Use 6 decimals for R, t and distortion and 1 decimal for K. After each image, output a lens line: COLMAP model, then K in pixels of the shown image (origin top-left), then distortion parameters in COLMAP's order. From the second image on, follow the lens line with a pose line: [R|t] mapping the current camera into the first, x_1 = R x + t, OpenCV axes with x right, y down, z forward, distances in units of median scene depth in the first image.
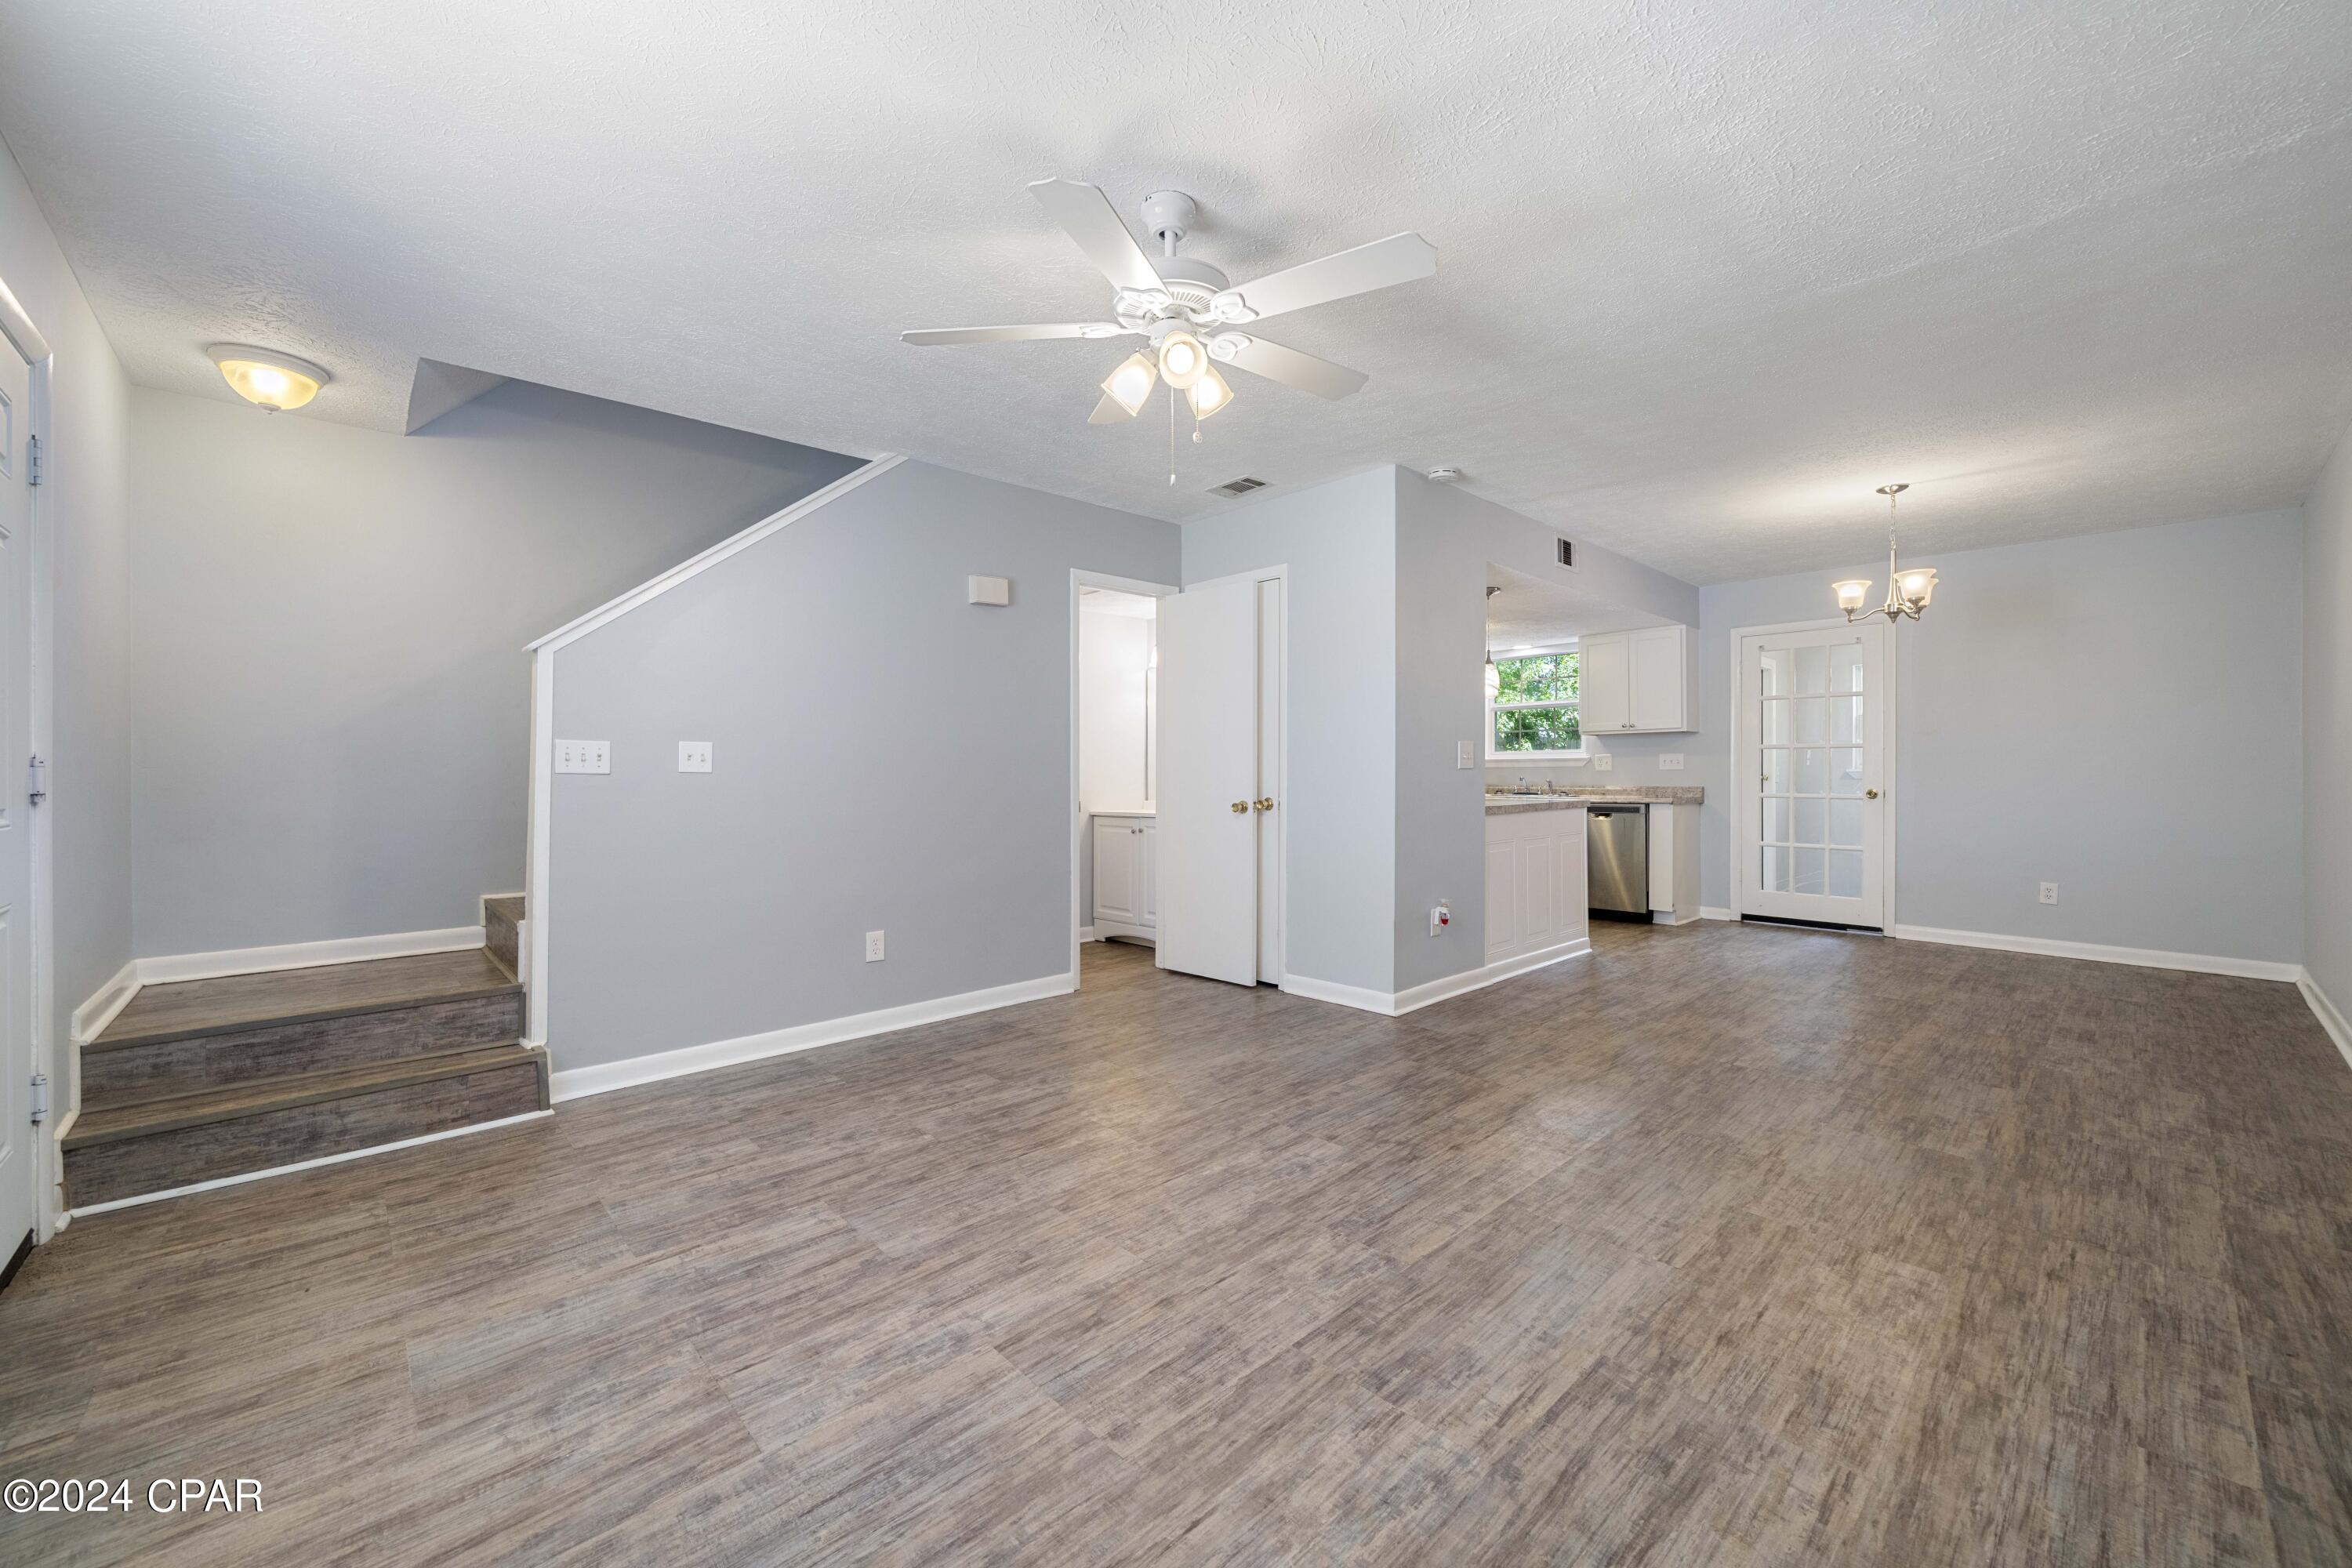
lens RADIAL K [[916.1, 0, 1181.5], [0, 916.1, 764.7], [0, 0, 1]] dist [-0.000648, -0.000307]
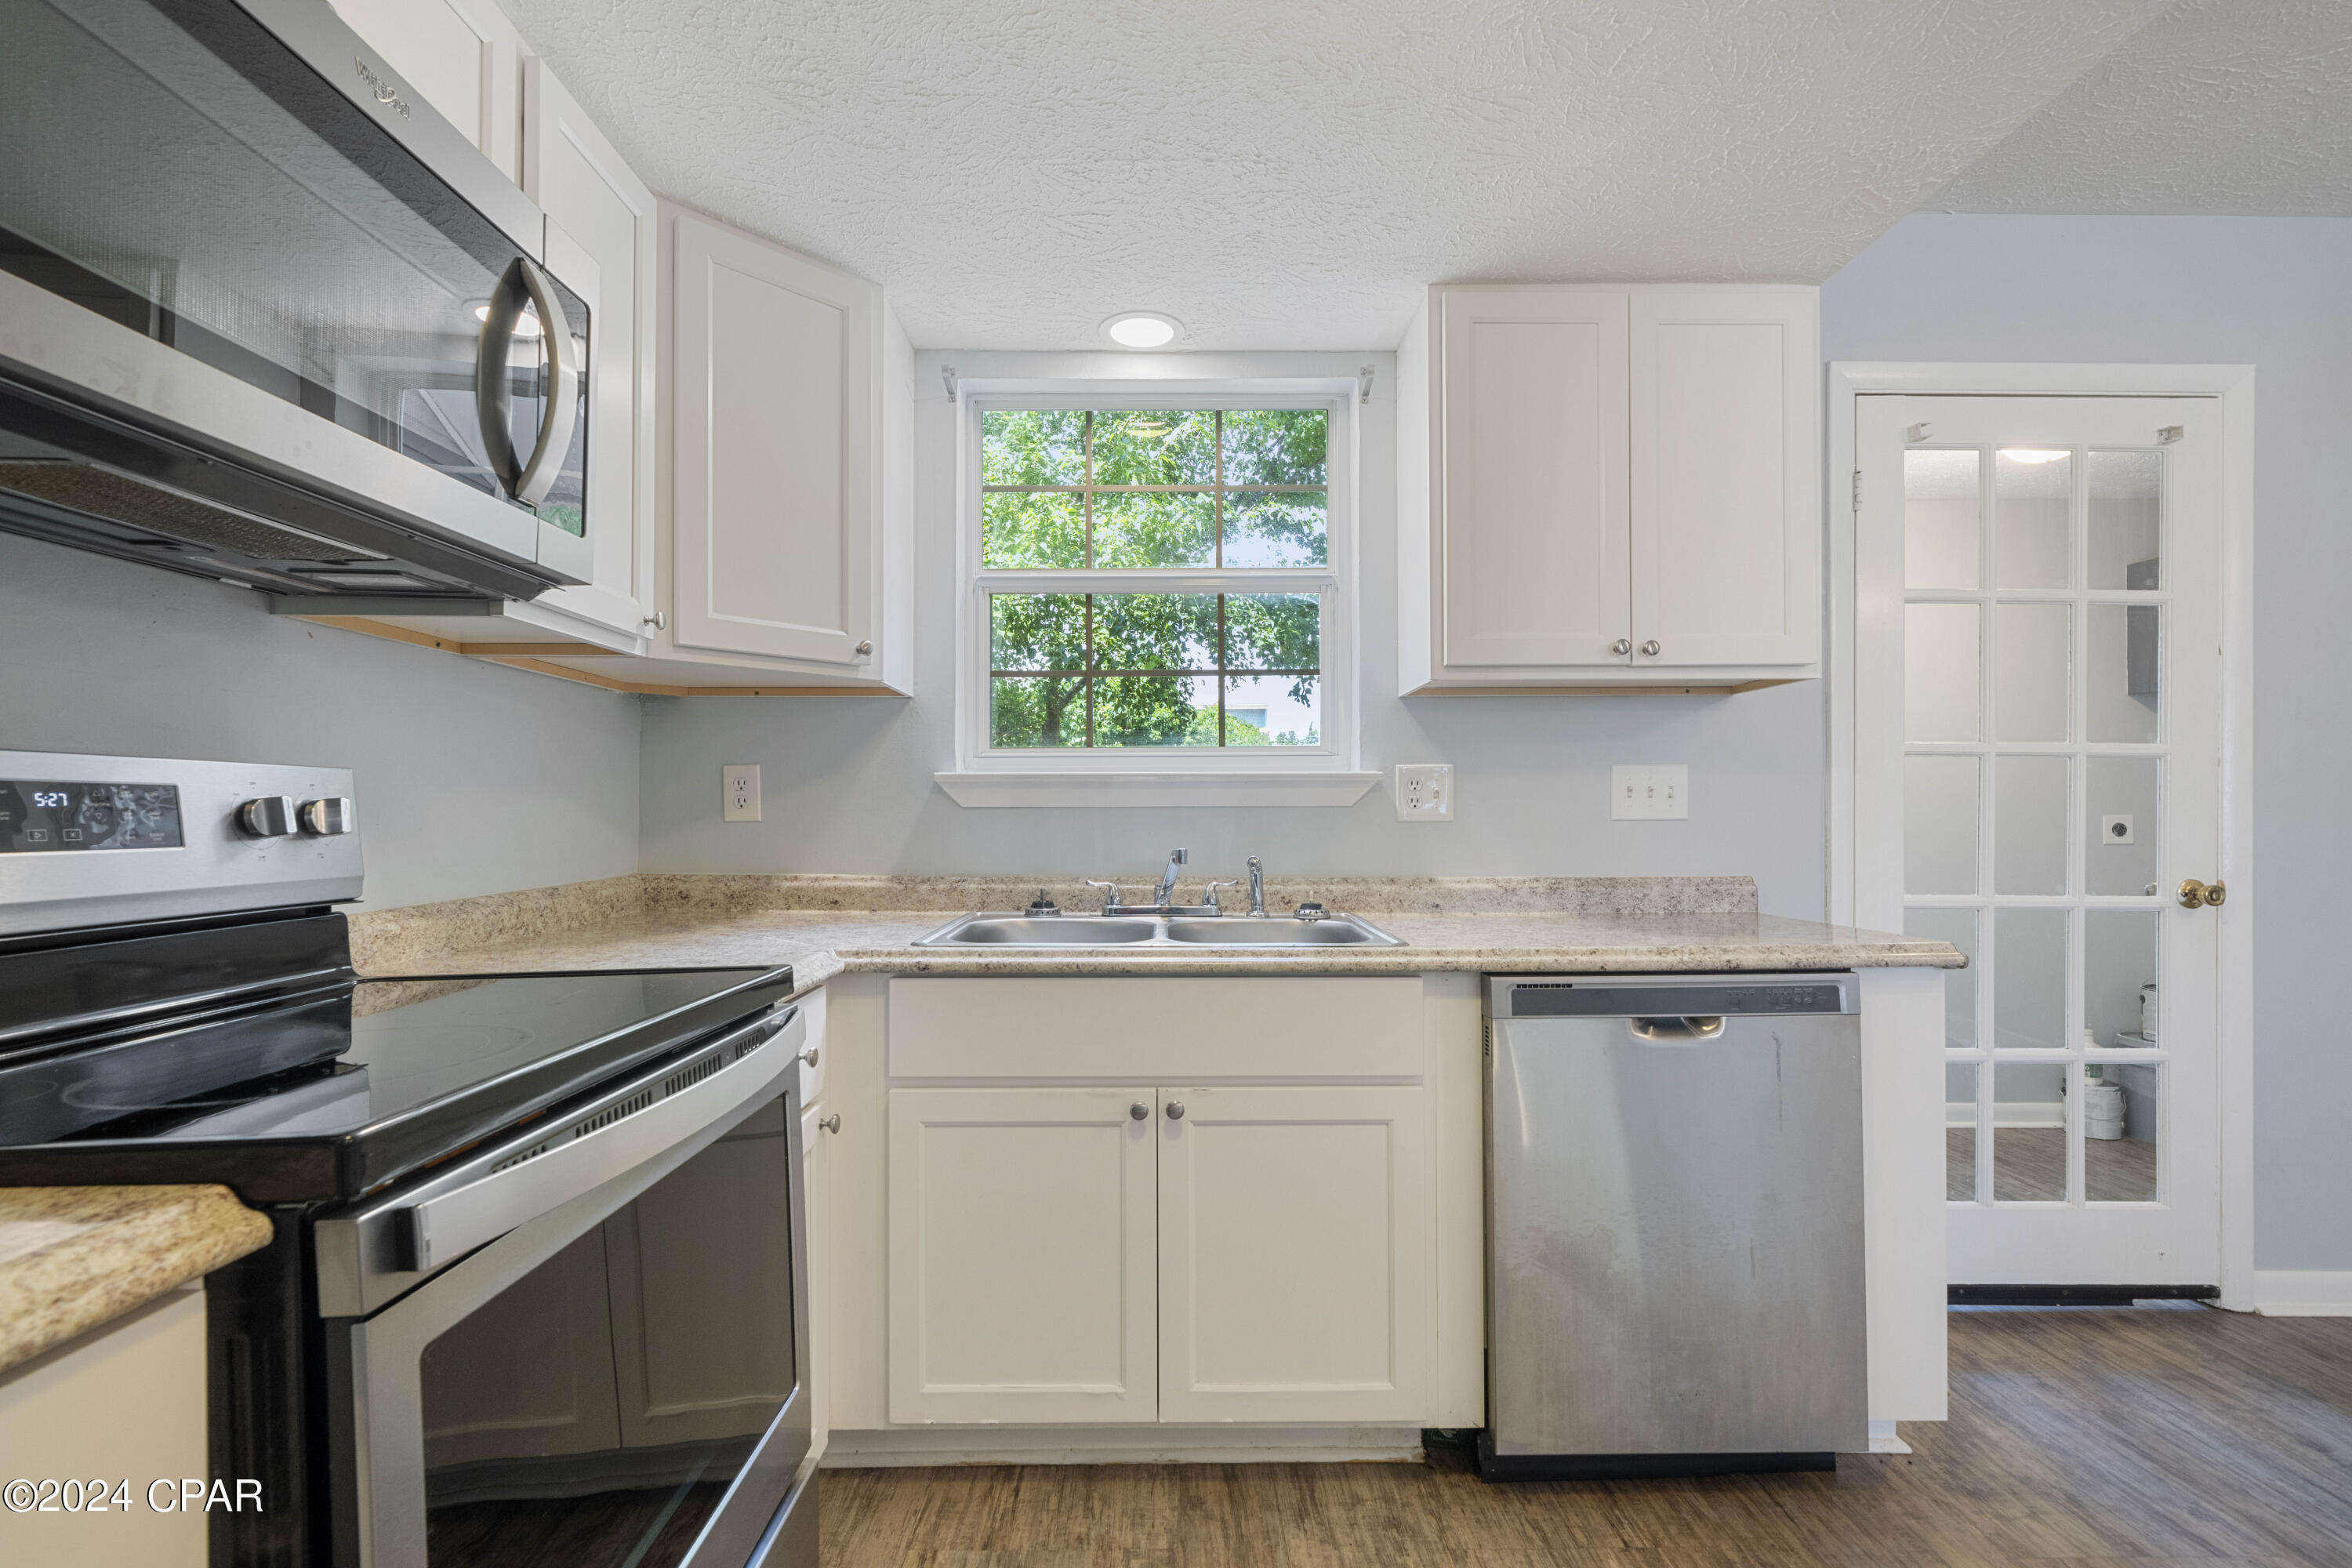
lens RADIAL K [[1080.8, 0, 1171.9], [0, 1080.8, 812.1], [0, 0, 1]] dist [-0.005743, -0.001638]
pose [[0.679932, 0.004955, 0.733258, 0.458608], [-0.011083, 0.999932, 0.003520, 0.009017], [-0.733191, -0.010520, 0.679941, 2.291065]]
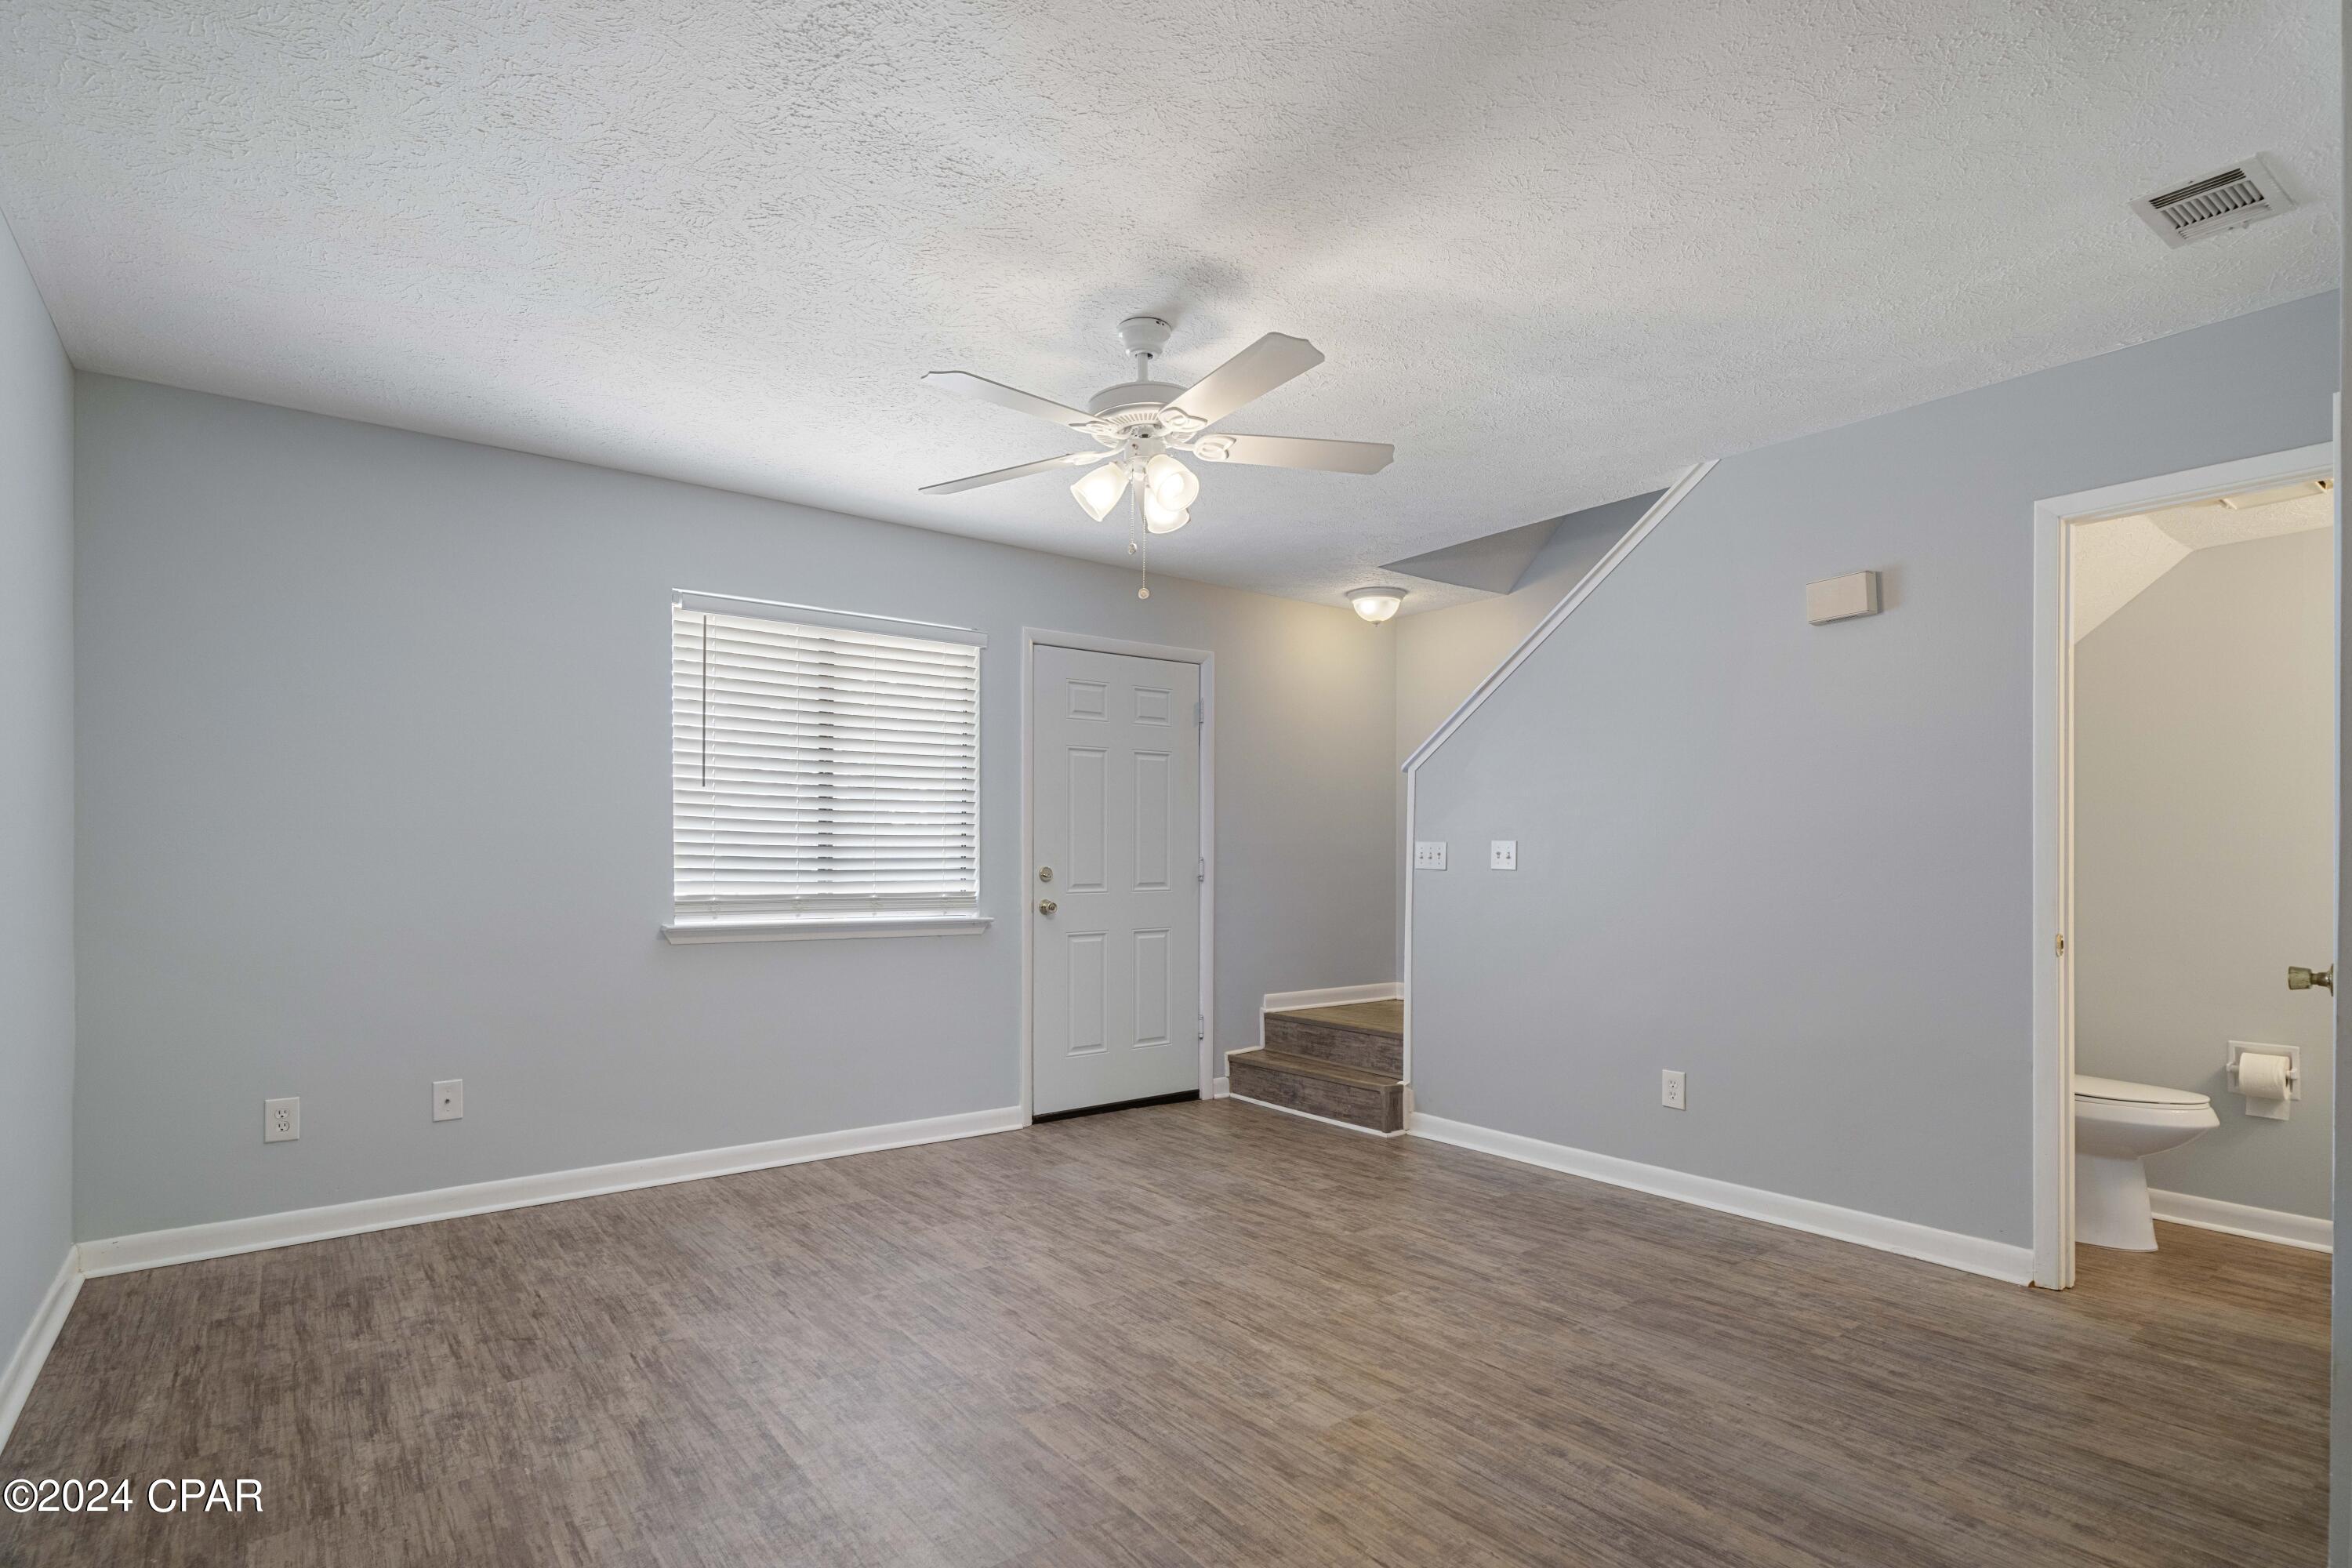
lens RADIAL K [[1170.0, 0, 1165.7], [0, 1170.0, 842.5], [0, 0, 1]] dist [0.008804, 0.000352]
pose [[-0.110305, -0.005810, -0.993881, 1.059981], [0.006929, 0.999954, -0.006614, -0.020911], [0.993874, -0.007616, -0.110260, 0.963880]]
